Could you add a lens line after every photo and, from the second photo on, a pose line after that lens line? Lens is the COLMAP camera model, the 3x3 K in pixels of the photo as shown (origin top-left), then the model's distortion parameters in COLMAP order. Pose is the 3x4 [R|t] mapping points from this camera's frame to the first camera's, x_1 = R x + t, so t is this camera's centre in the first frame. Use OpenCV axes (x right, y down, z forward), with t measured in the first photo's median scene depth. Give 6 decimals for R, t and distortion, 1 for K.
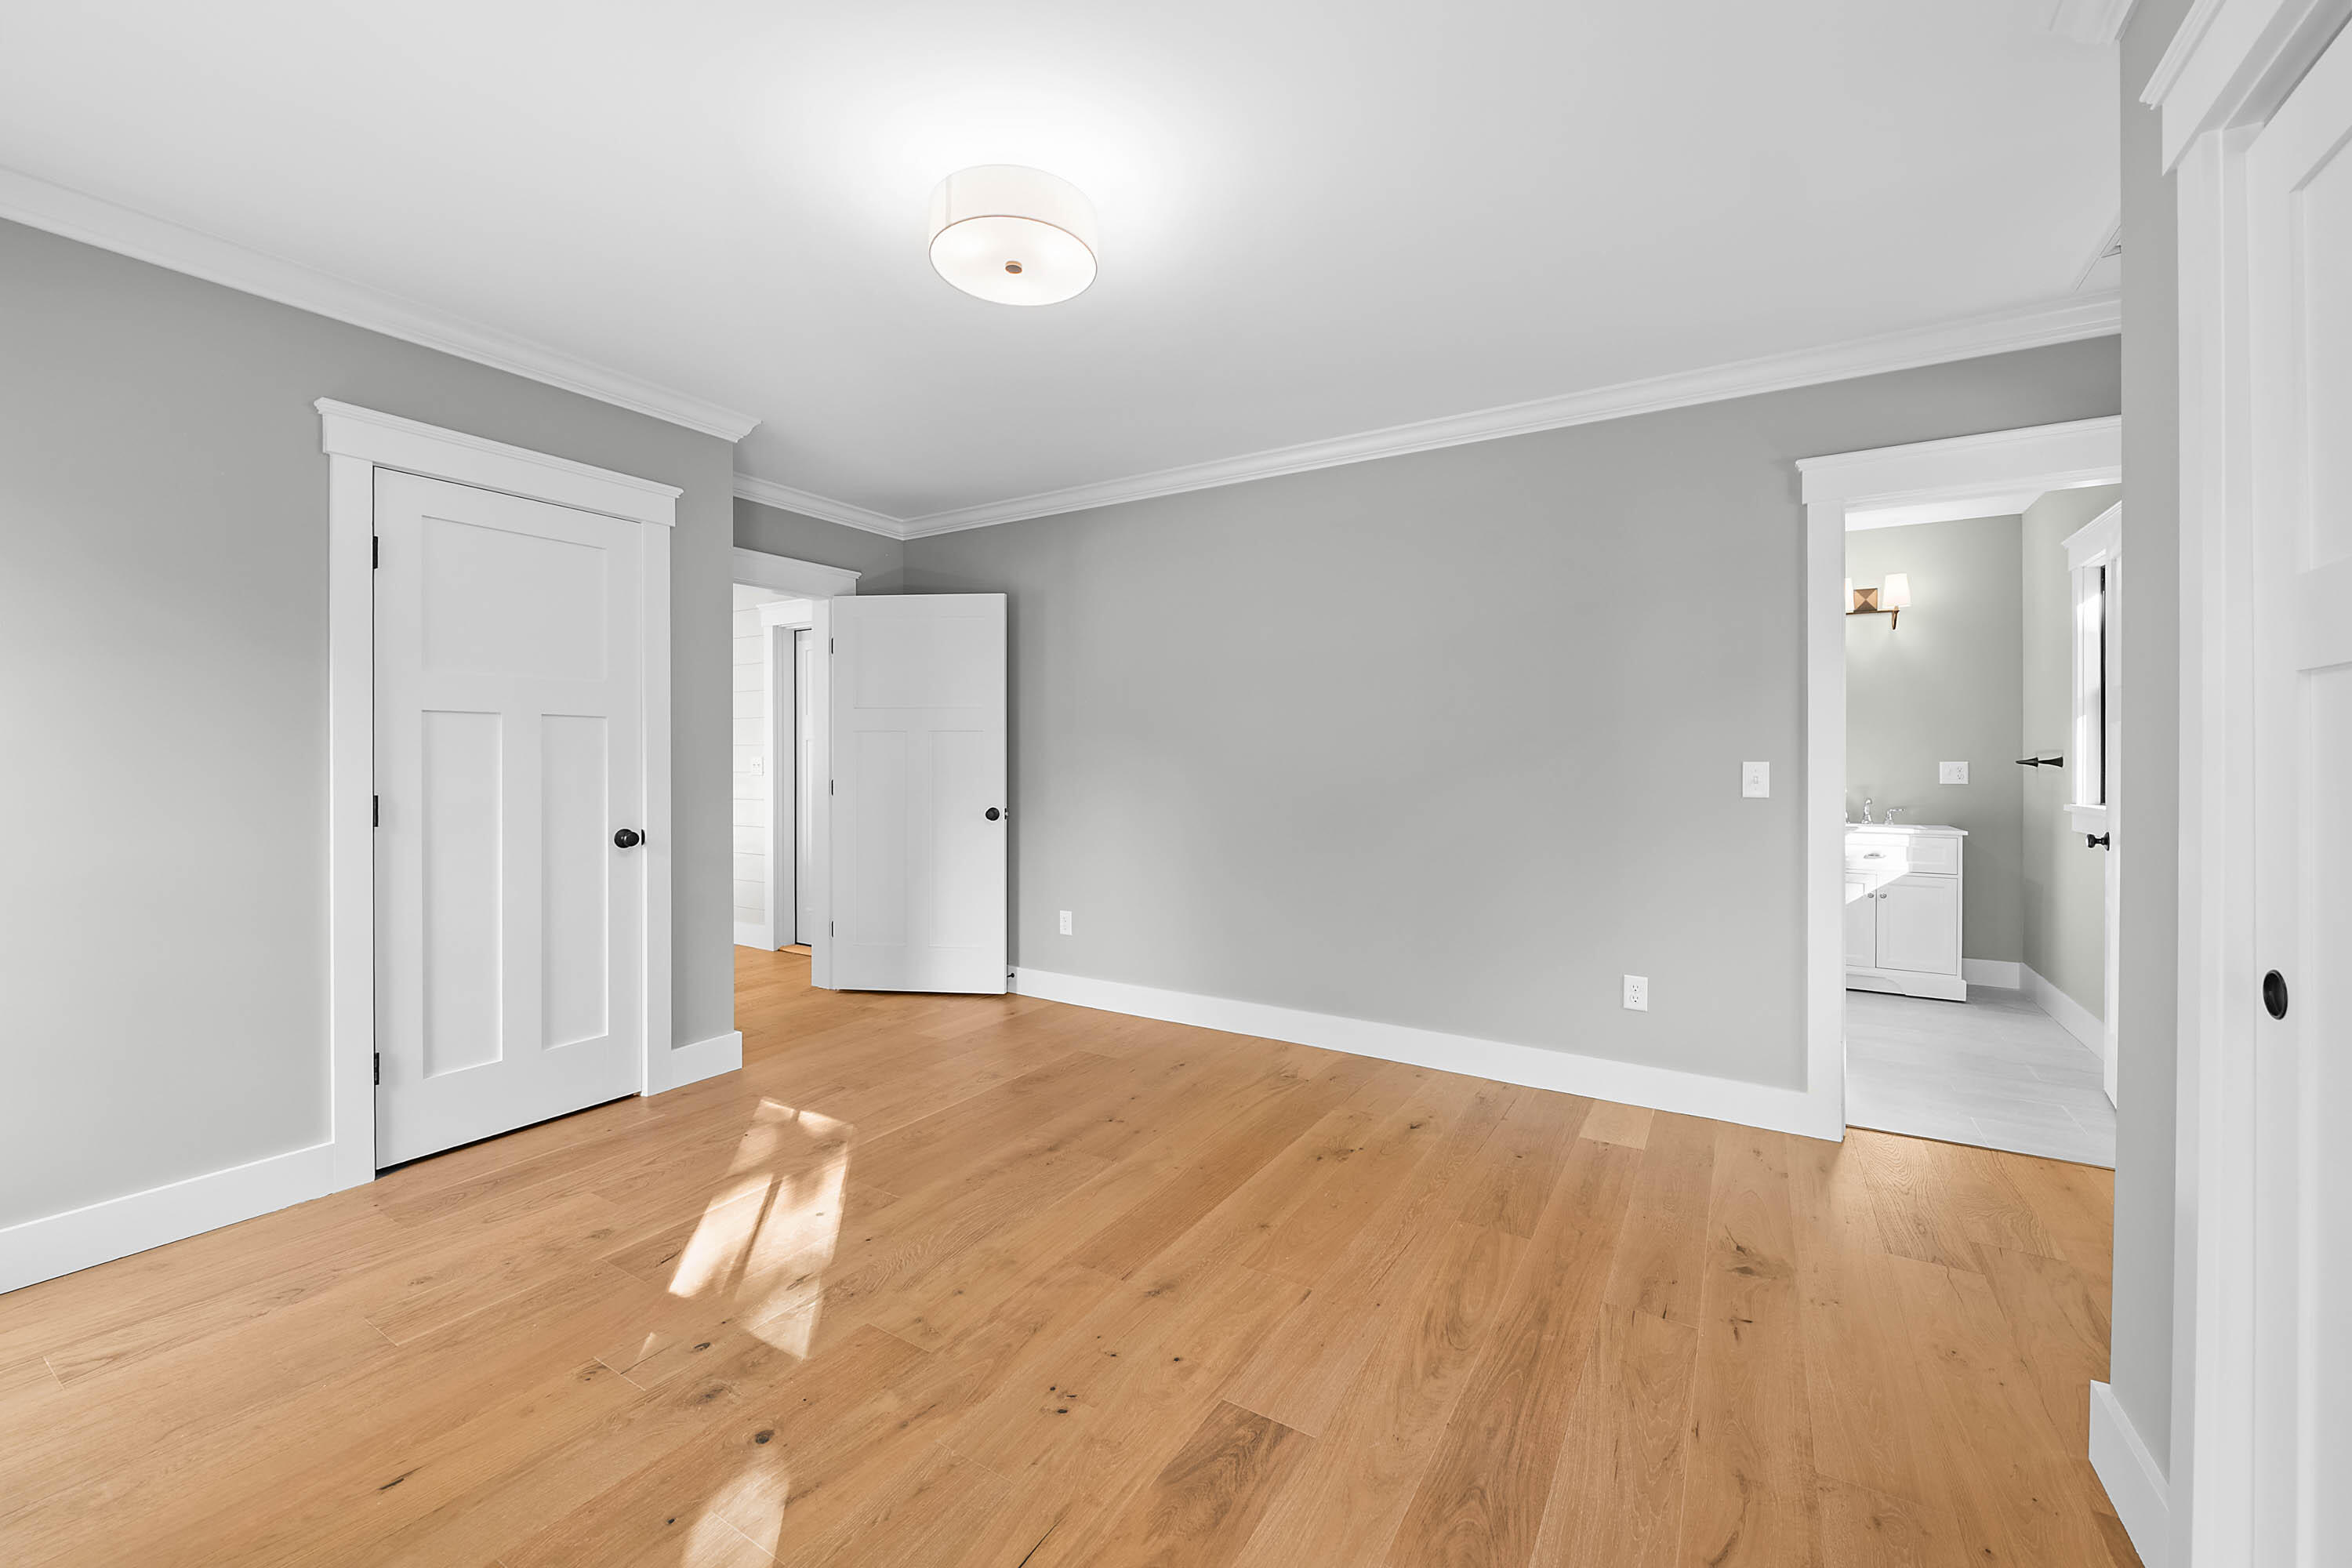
lens RADIAL K [[933.6, 0, 1174.6], [0, 933.6, 772.8], [0, 0, 1]] dist [-0.000116, -0.003381]
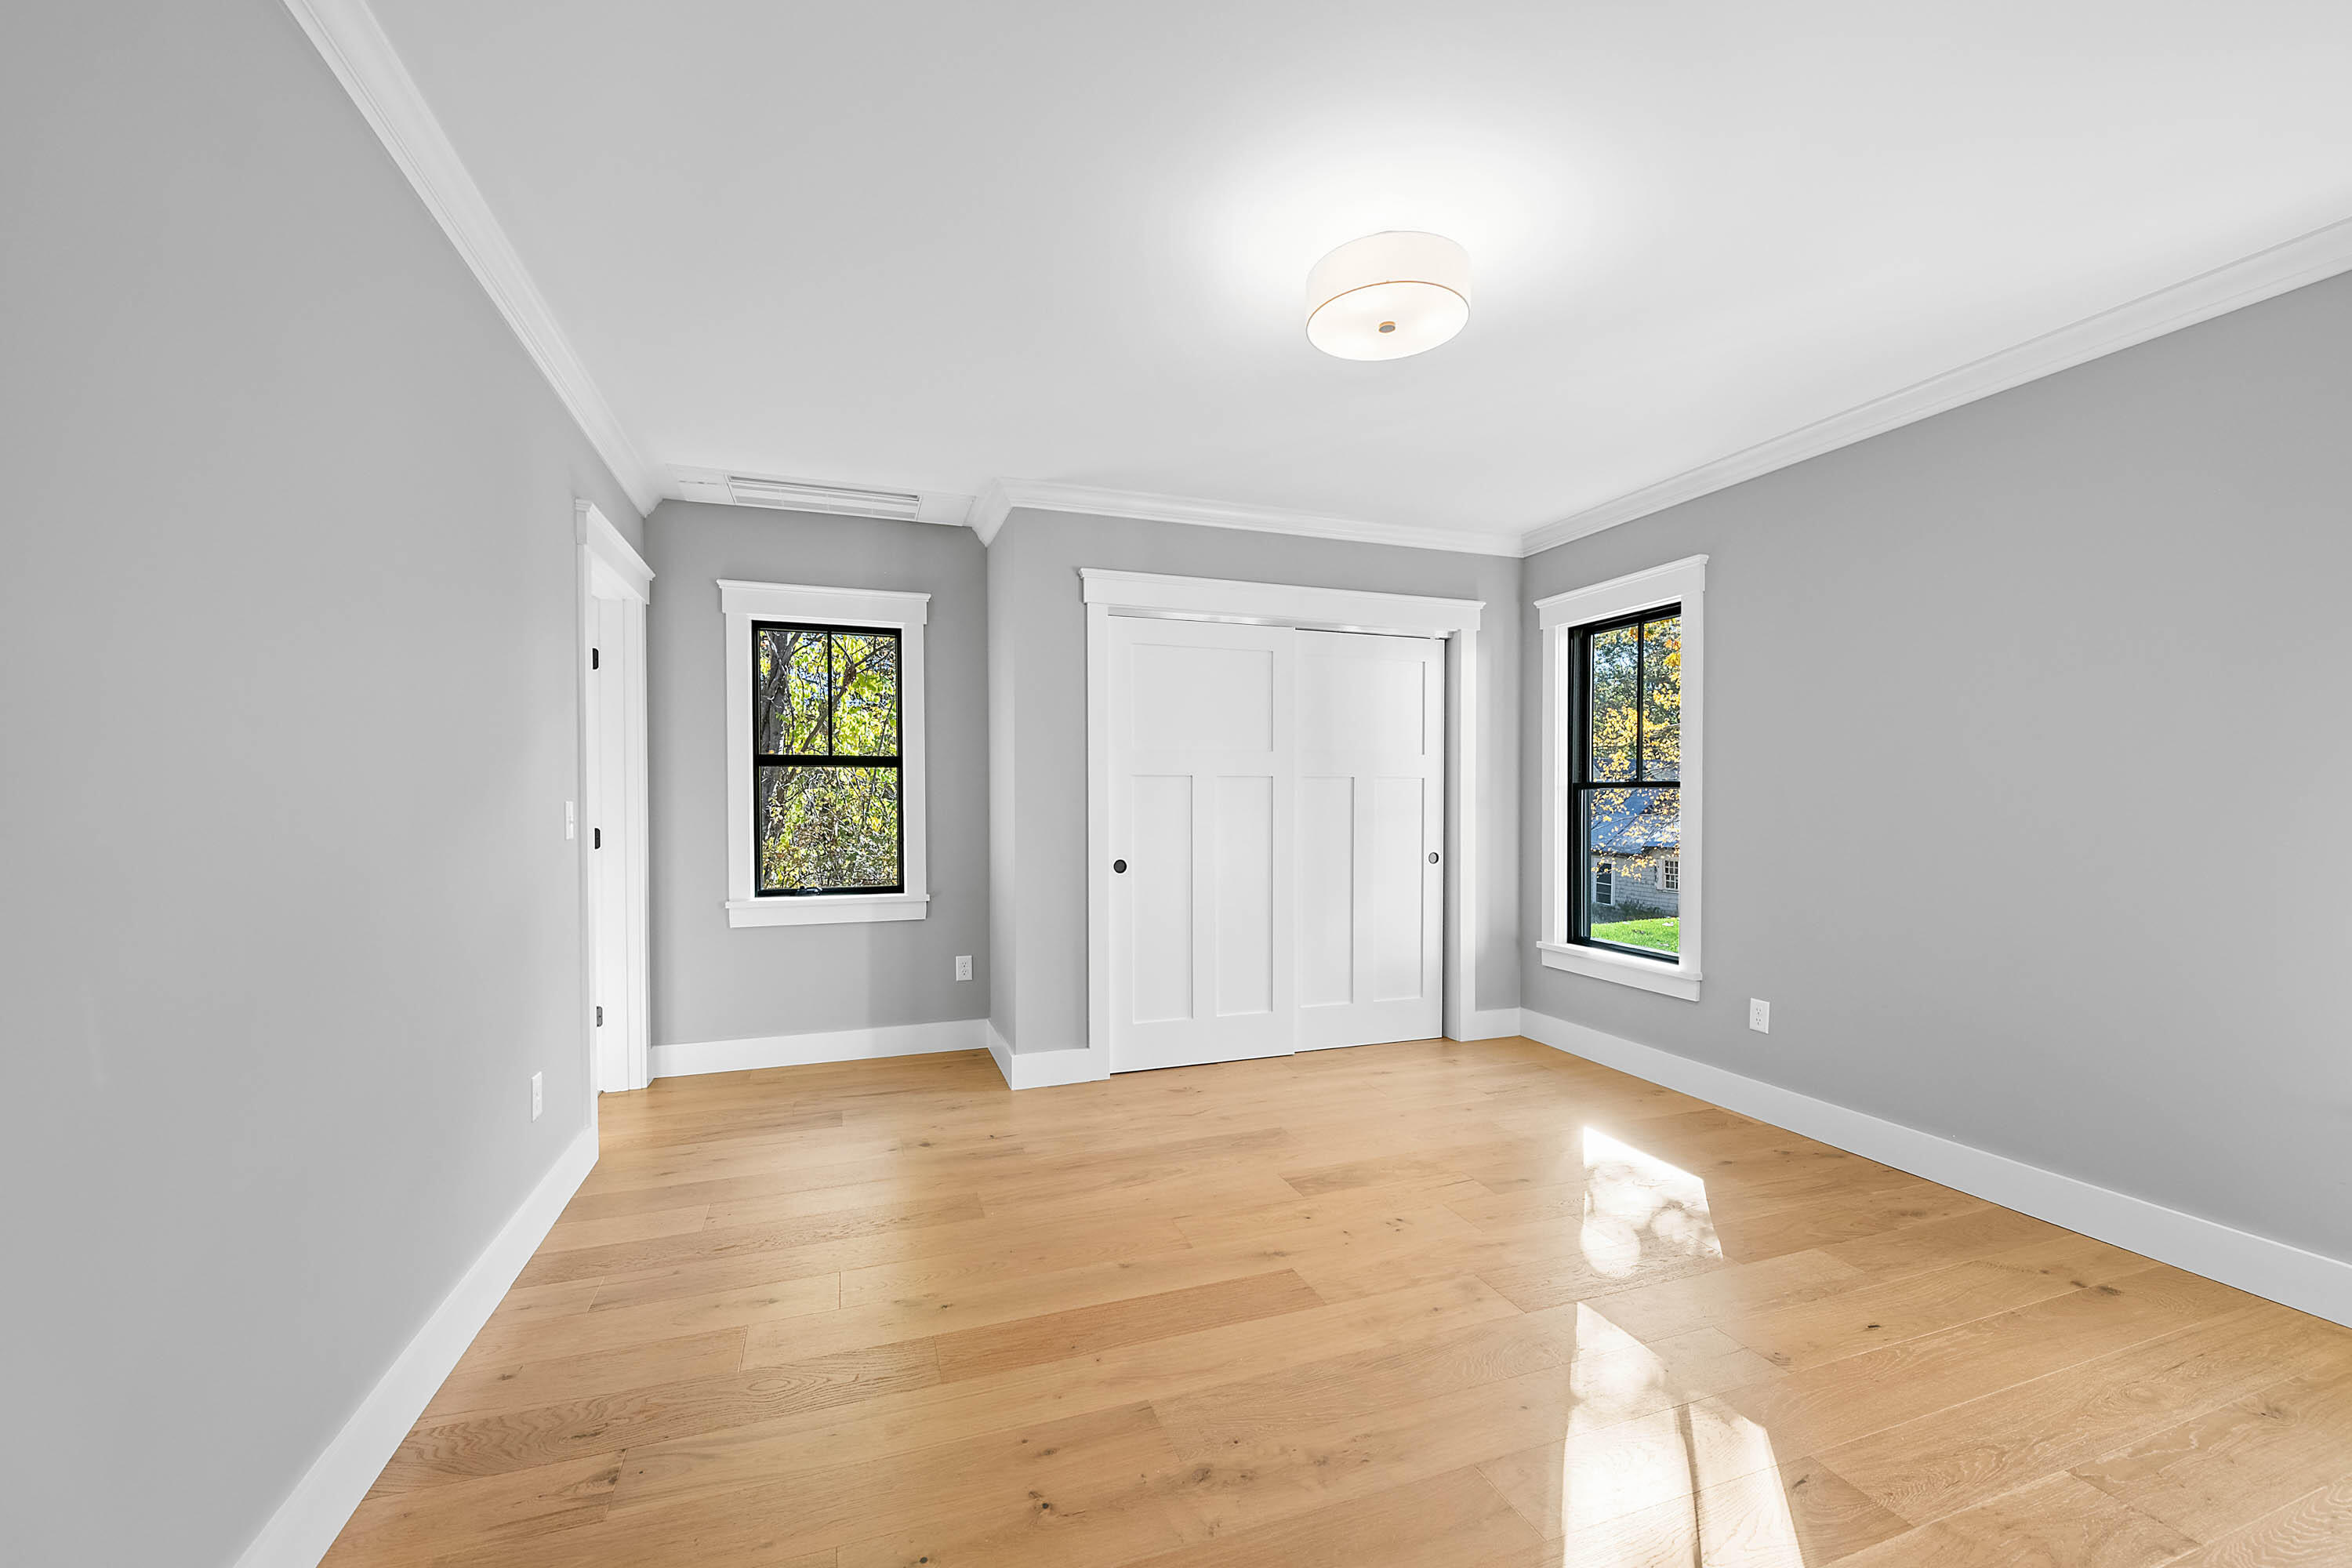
lens RADIAL K [[933.6, 0, 1174.6], [0, 933.6, 772.8], [0, 0, 1]] dist [-0.000116, -0.003381]
pose [[-0.781776, 0.019033, 0.623268, -0.680158], [0.009044, 0.999775, -0.019186, -0.028206], [-0.623493, -0.009362, -0.781773, 2.054482]]
